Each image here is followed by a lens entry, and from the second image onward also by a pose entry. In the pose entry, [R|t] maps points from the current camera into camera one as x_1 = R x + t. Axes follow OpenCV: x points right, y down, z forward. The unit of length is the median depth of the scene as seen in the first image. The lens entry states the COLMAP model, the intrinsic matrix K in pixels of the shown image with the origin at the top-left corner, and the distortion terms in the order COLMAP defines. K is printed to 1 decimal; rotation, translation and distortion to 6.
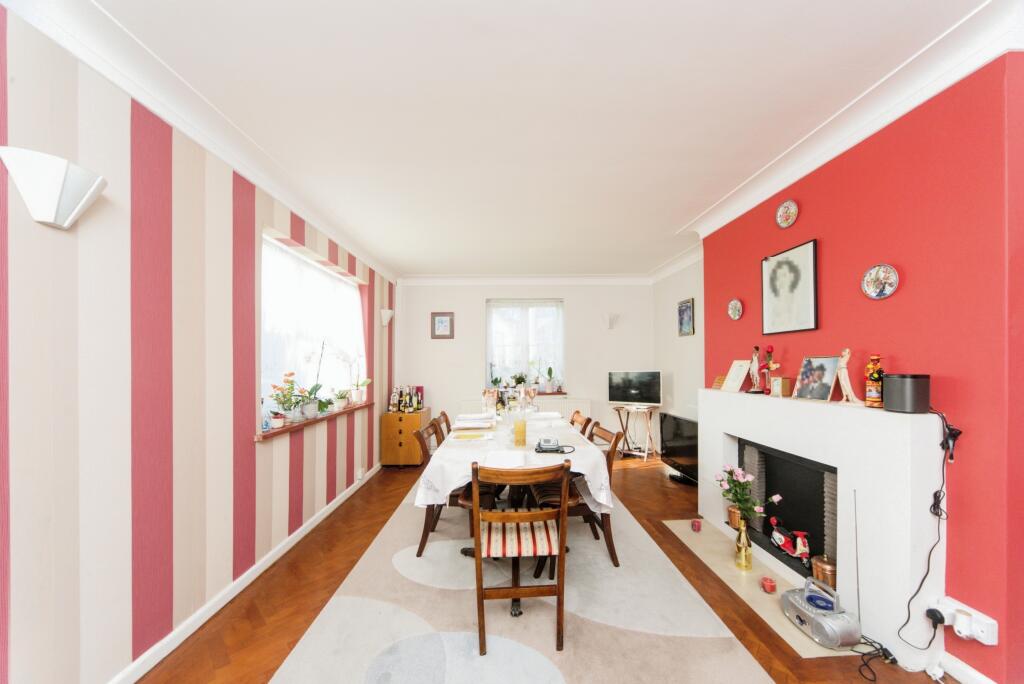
lens RADIAL K [[358.8, 0, 511.6], [0, 358.8, 365.0], [0, 0, 1]] dist [0.000628, -0.001673]
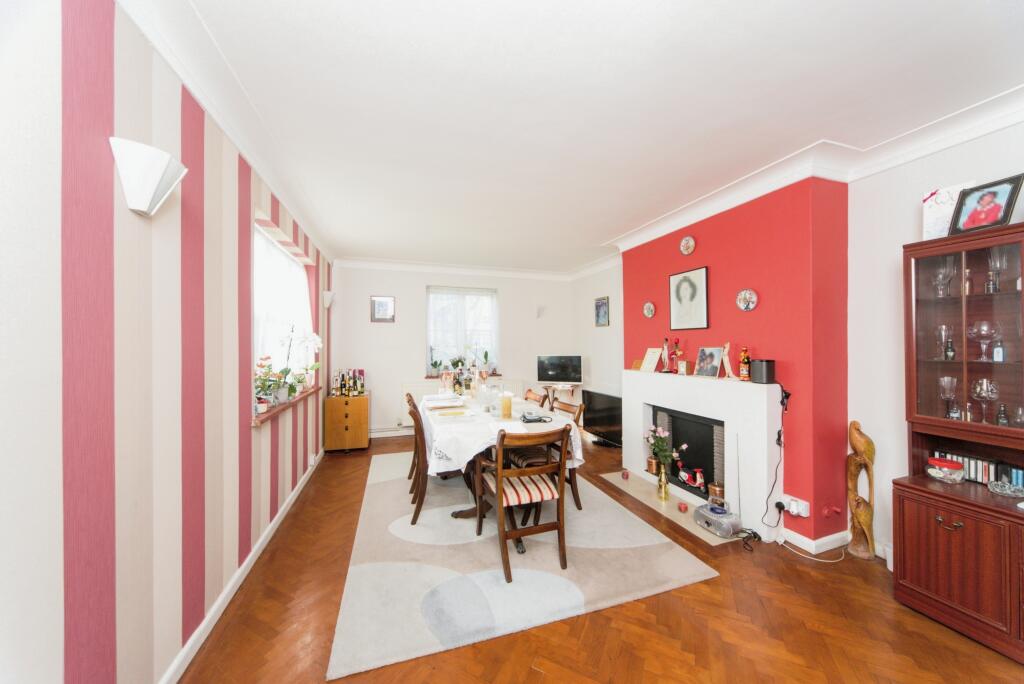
lens RADIAL K [[358.8, 0, 507.4], [0, 358.8, 343.1], [0, 0, 1]] dist [0.000628, -0.001673]
pose [[0.957589, 0.013831, 0.287806, -0.314372], [-0.010412, 0.999856, -0.013408, -0.010190], [-0.287950, 0.009843, 0.957595, -0.144899]]
